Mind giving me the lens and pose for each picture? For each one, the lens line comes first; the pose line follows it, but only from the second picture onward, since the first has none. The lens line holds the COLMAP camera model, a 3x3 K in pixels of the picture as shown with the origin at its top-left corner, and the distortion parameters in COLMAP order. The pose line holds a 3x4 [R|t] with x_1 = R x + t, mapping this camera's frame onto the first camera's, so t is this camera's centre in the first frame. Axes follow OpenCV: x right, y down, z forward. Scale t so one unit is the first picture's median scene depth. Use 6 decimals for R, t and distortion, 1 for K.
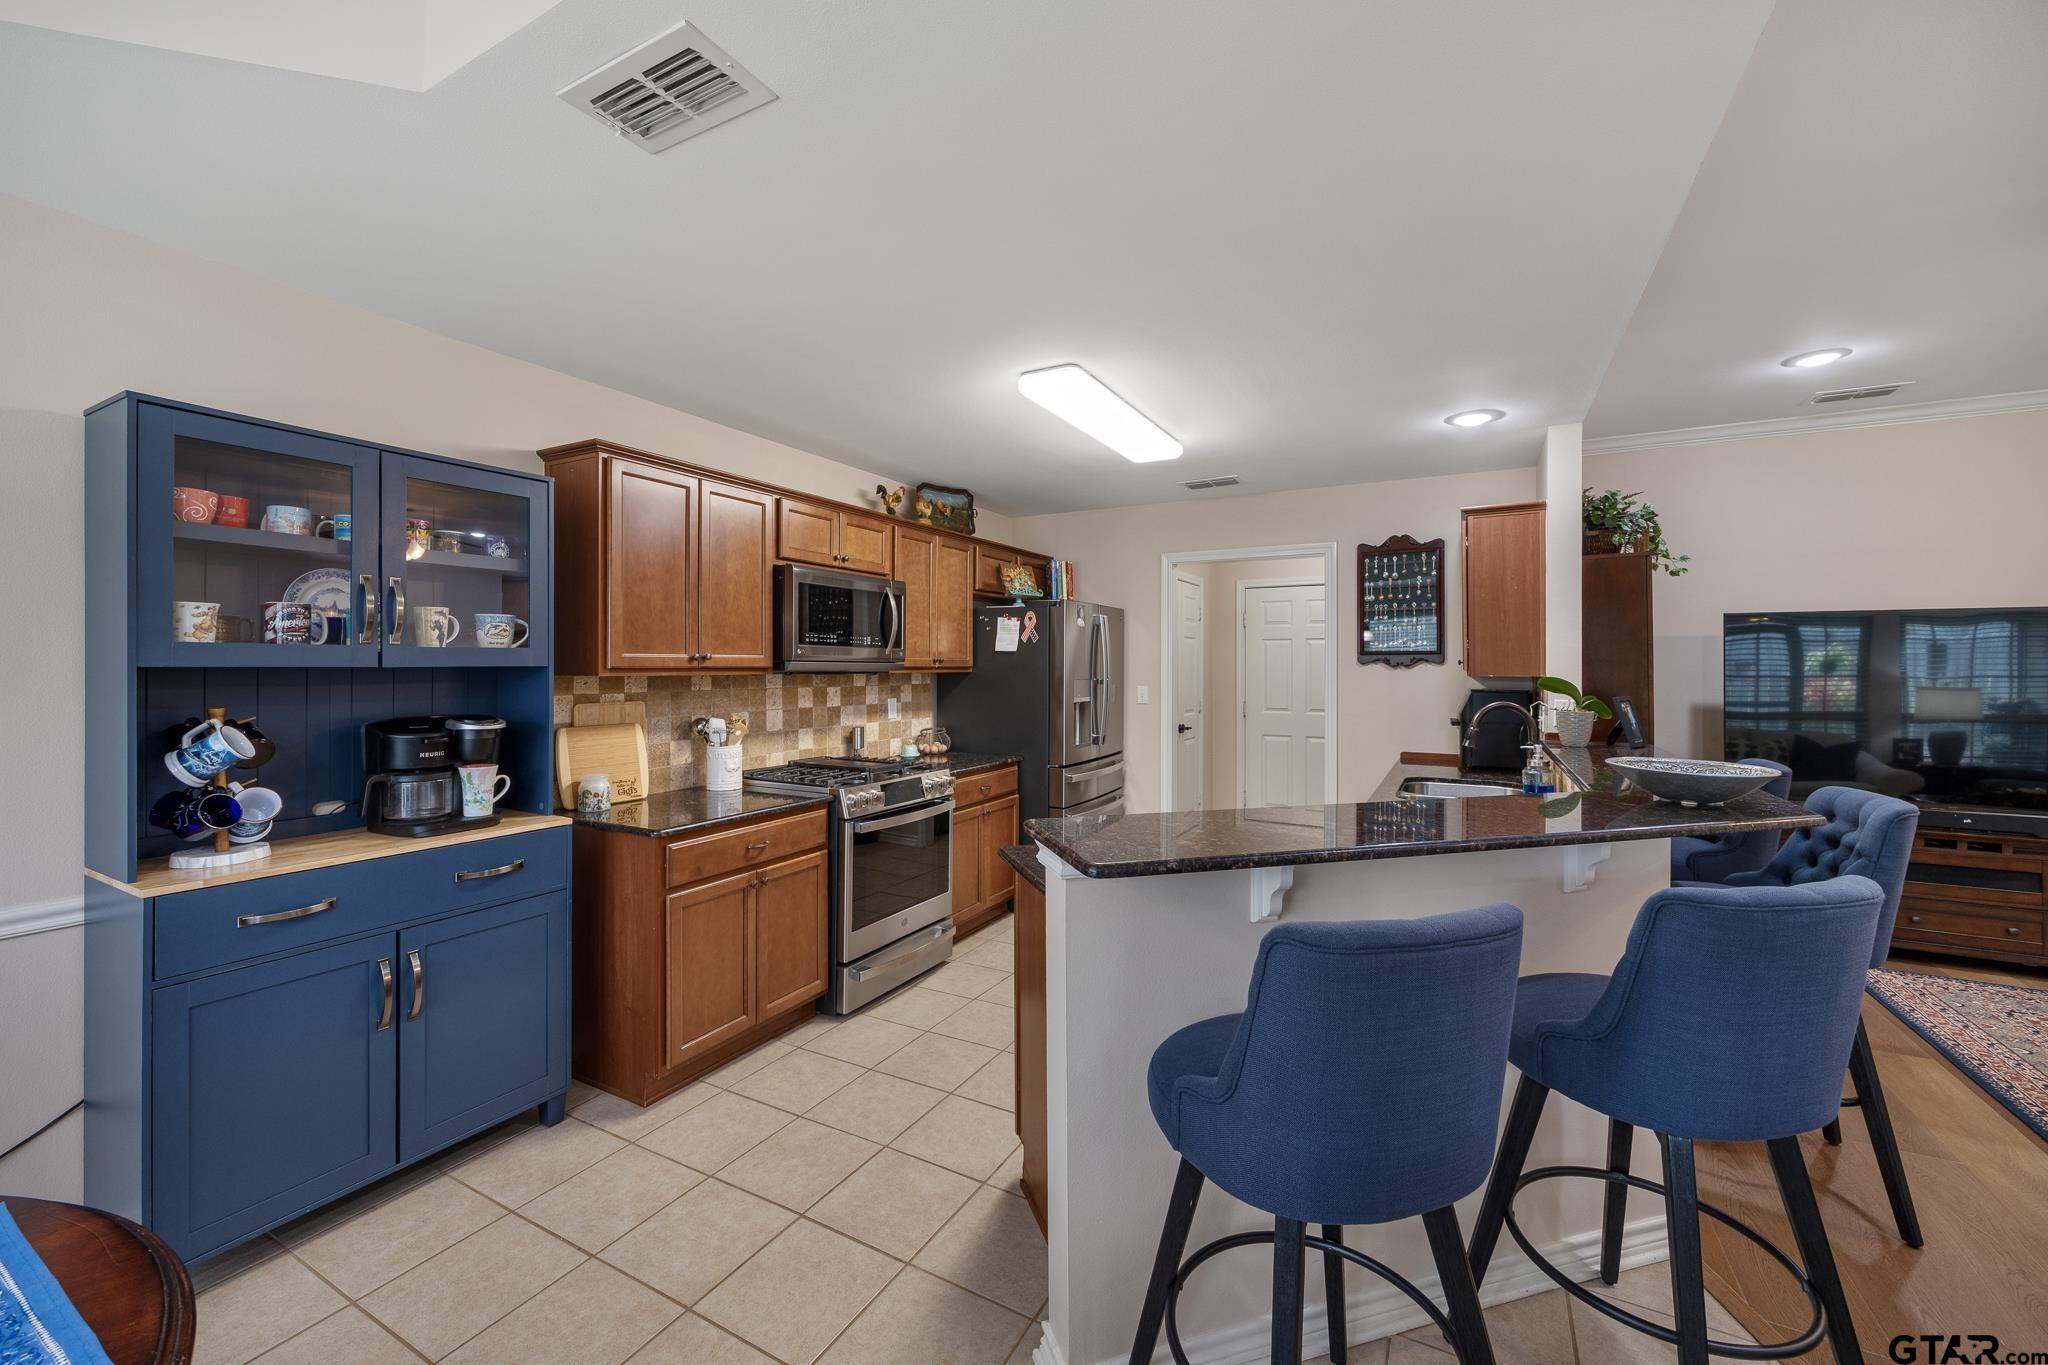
lens RADIAL K [[802.0, 0, 1032.8], [0, 802.0, 663.4], [0, 0, 1]] dist [-0.000797, 0.000601]
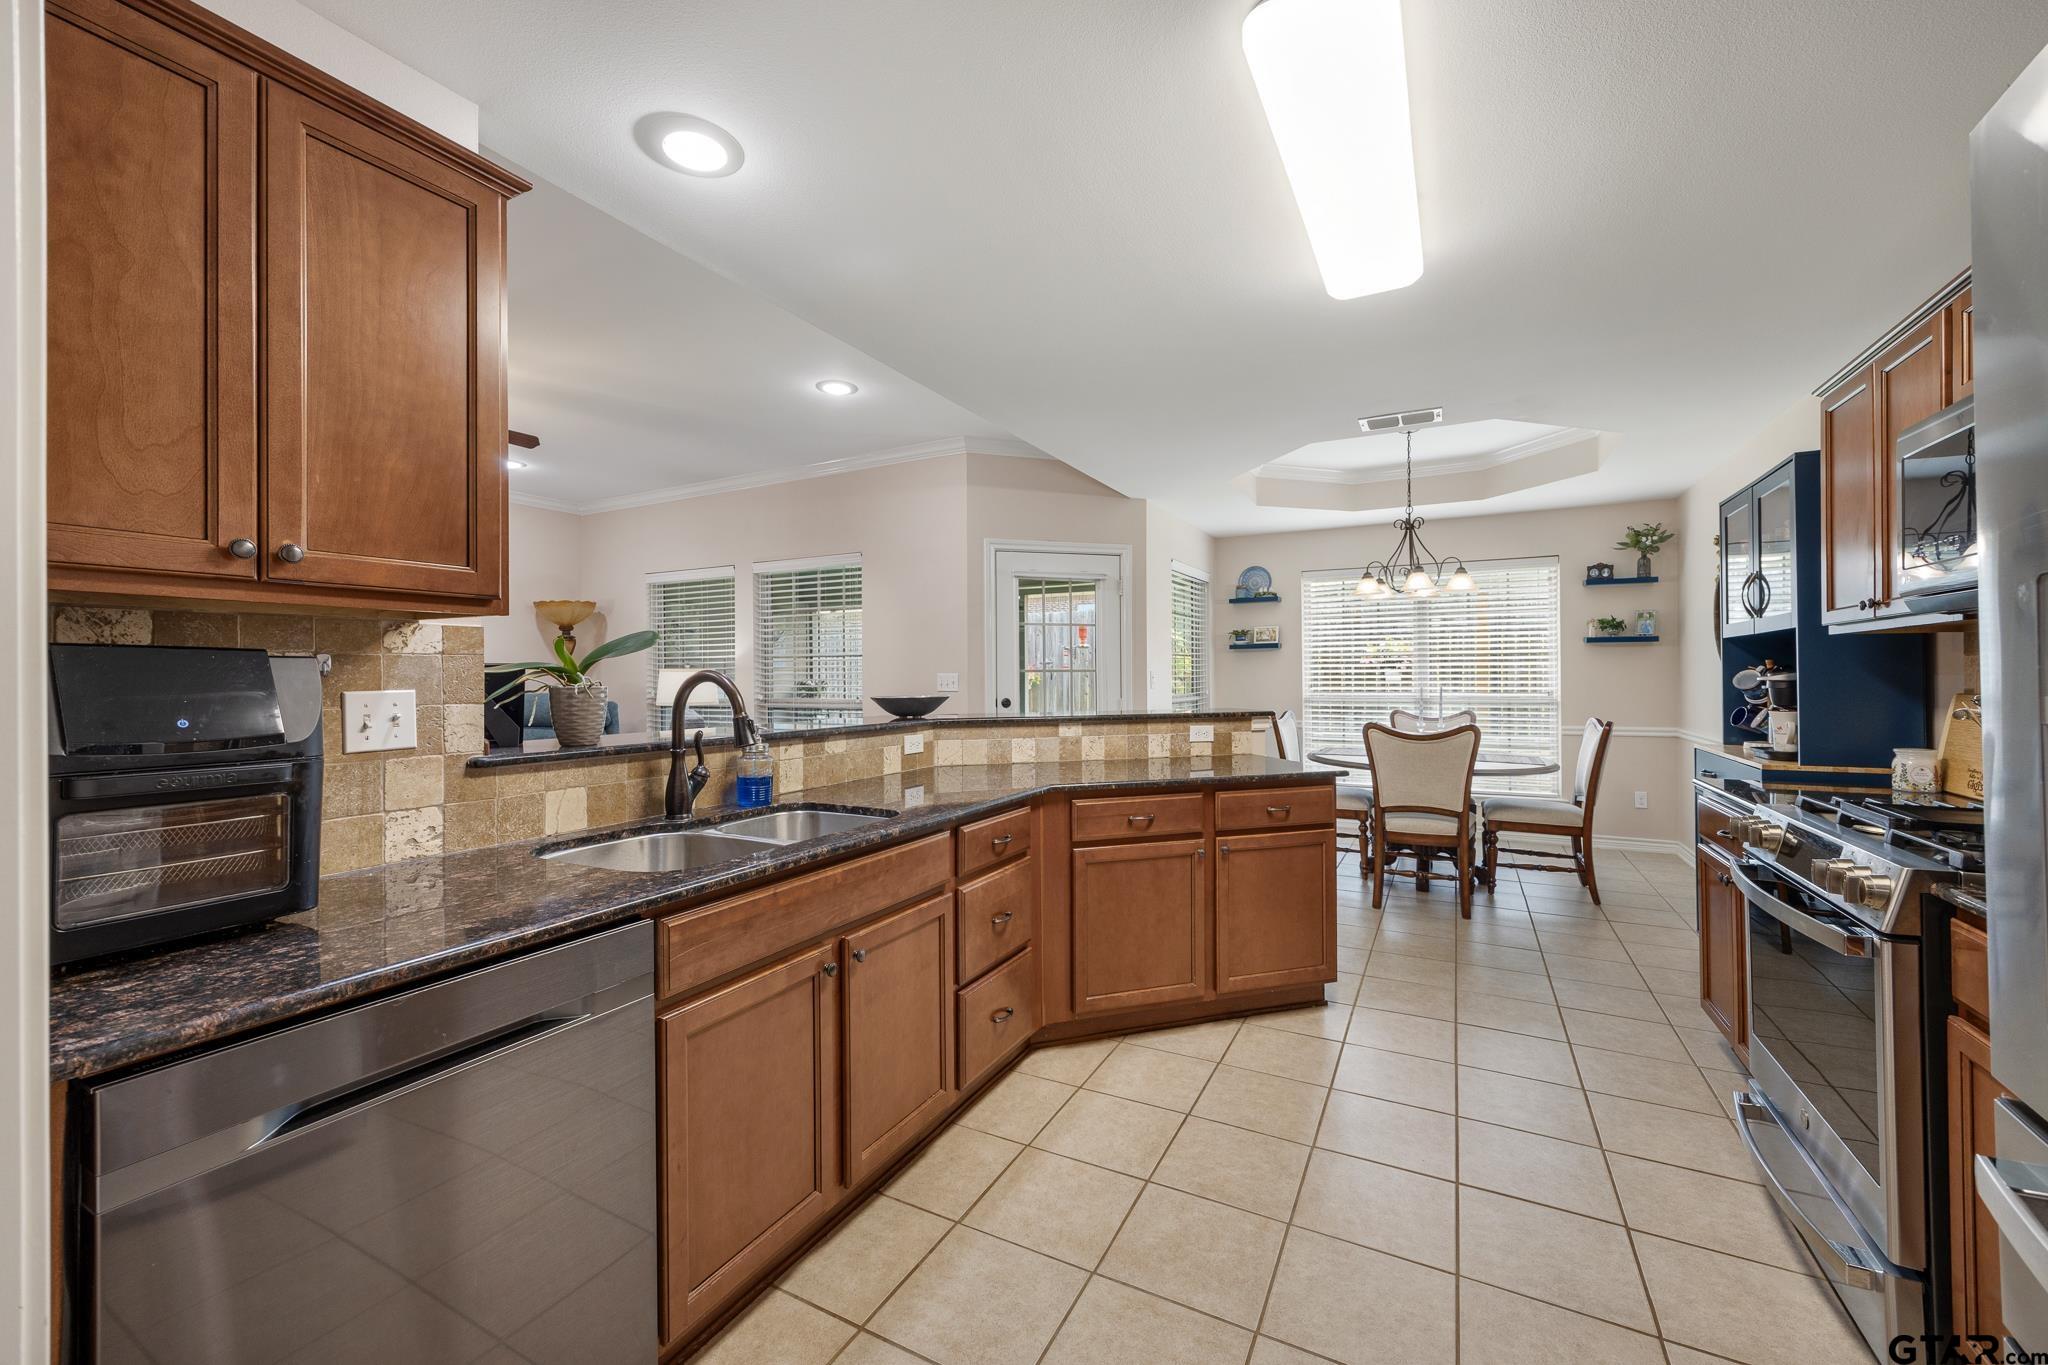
lens RADIAL K [[802.0, 0, 1035.0], [0, 802.0, 670.5], [0, 0, 1]] dist [-0.000797, 0.000601]
pose [[-0.999925, 0.002563, -0.012011, 0.367224], [0.002677, 0.999952, -0.009472, 0.057710], [0.011986, -0.009504, -0.999883, 1.720874]]
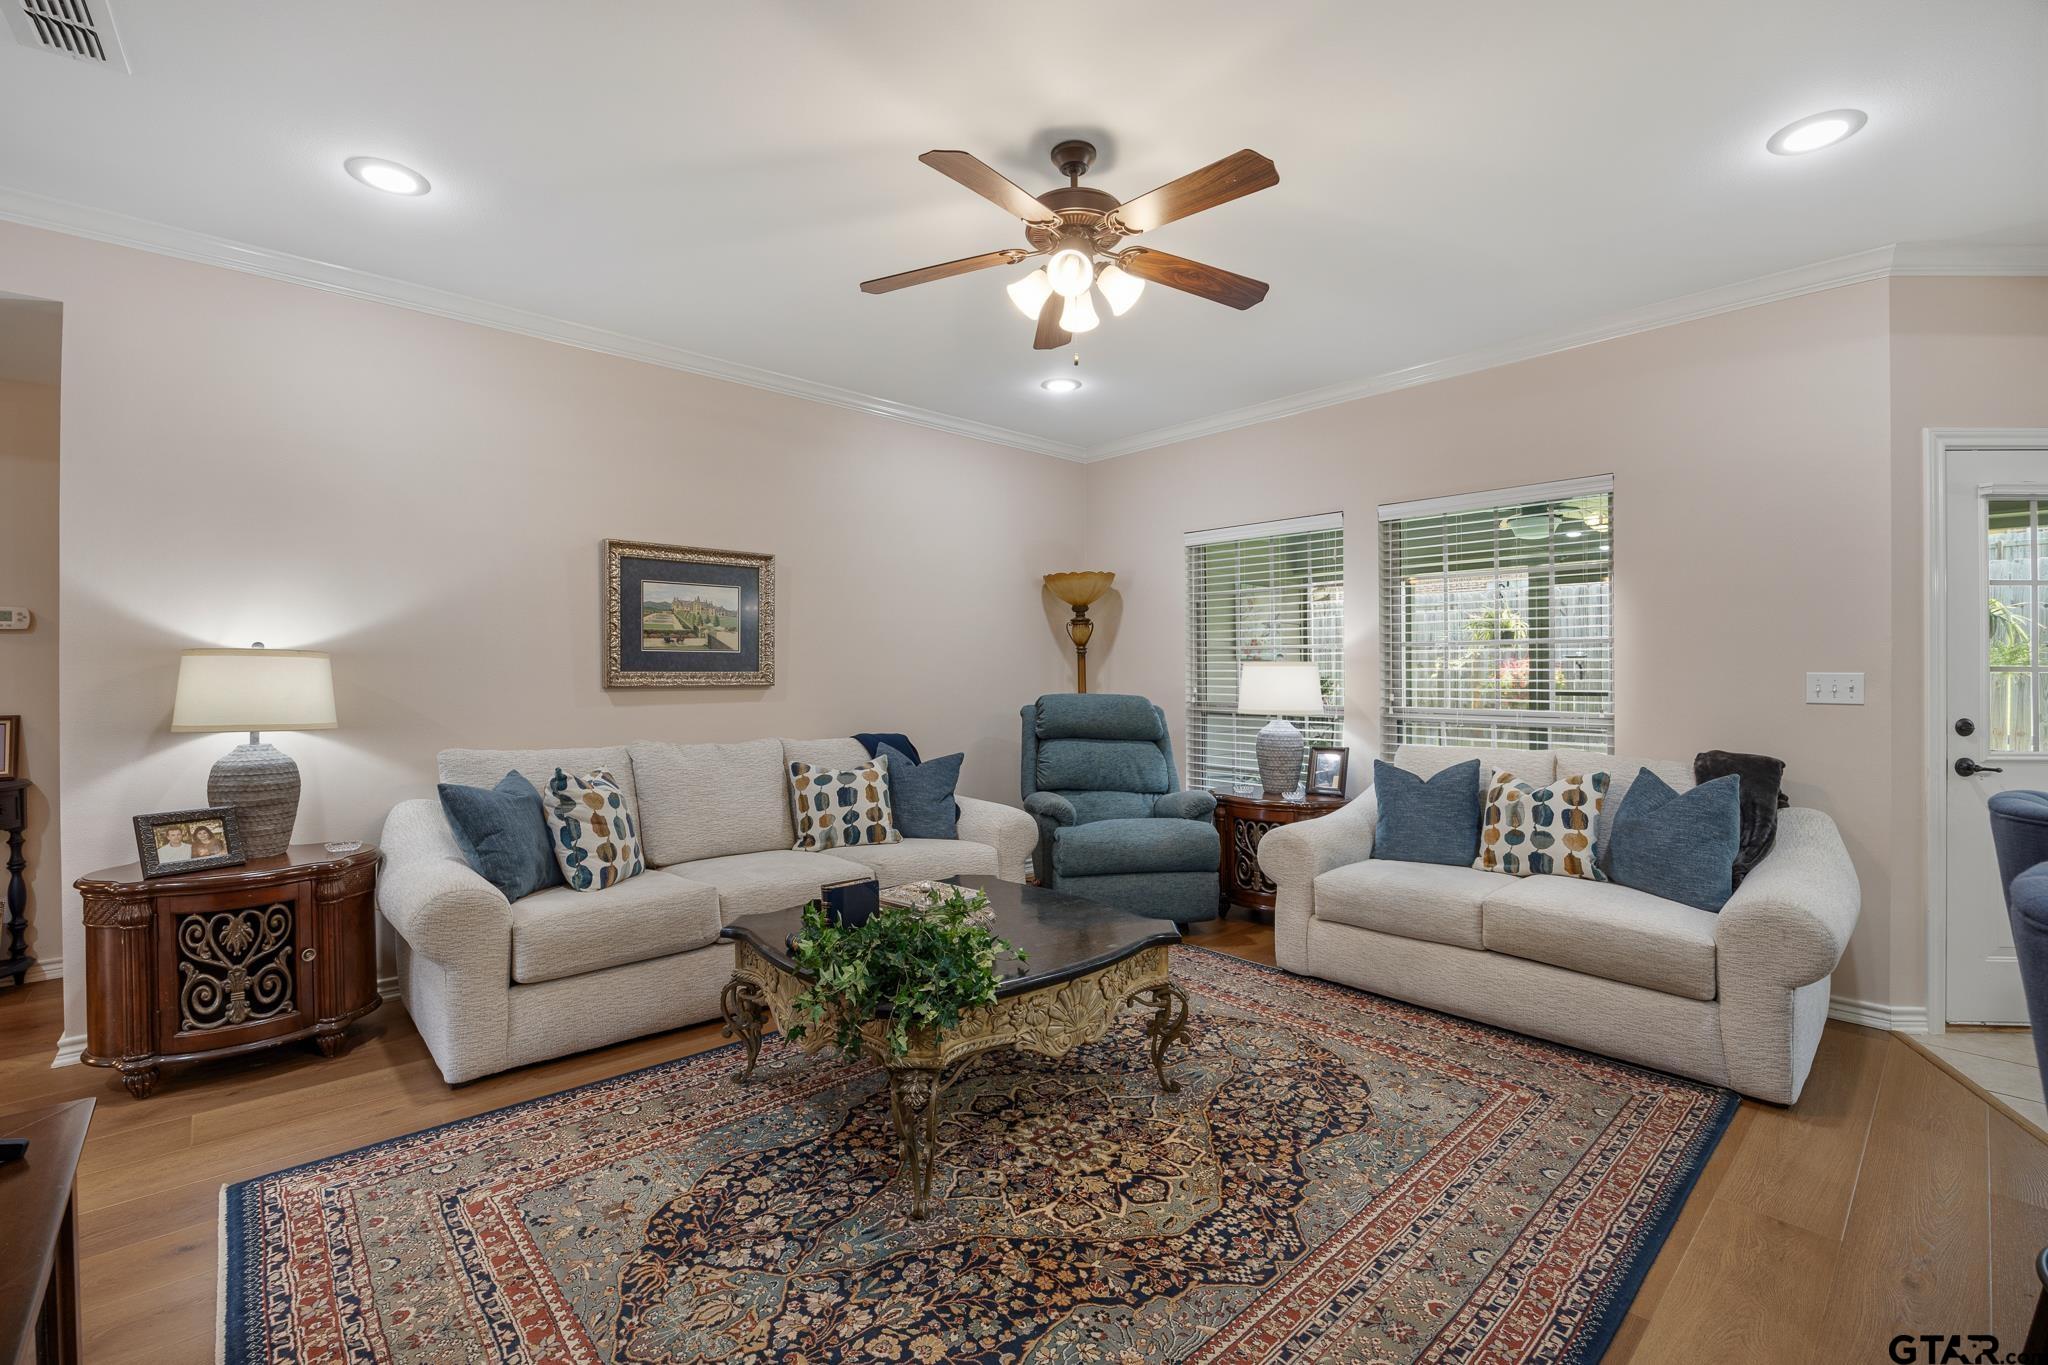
lens RADIAL K [[877.8, 0, 1036.4], [0, 877.8, 685.9], [0, 0, 1]] dist [-0.018686, 0.000770]
pose [[-0.948460, -0.009405, 0.316757, 1.119927], [-0.004653, 0.999865, 0.015754, 0.053651], [-0.316862, 0.013468, -0.948376, 1.315014]]
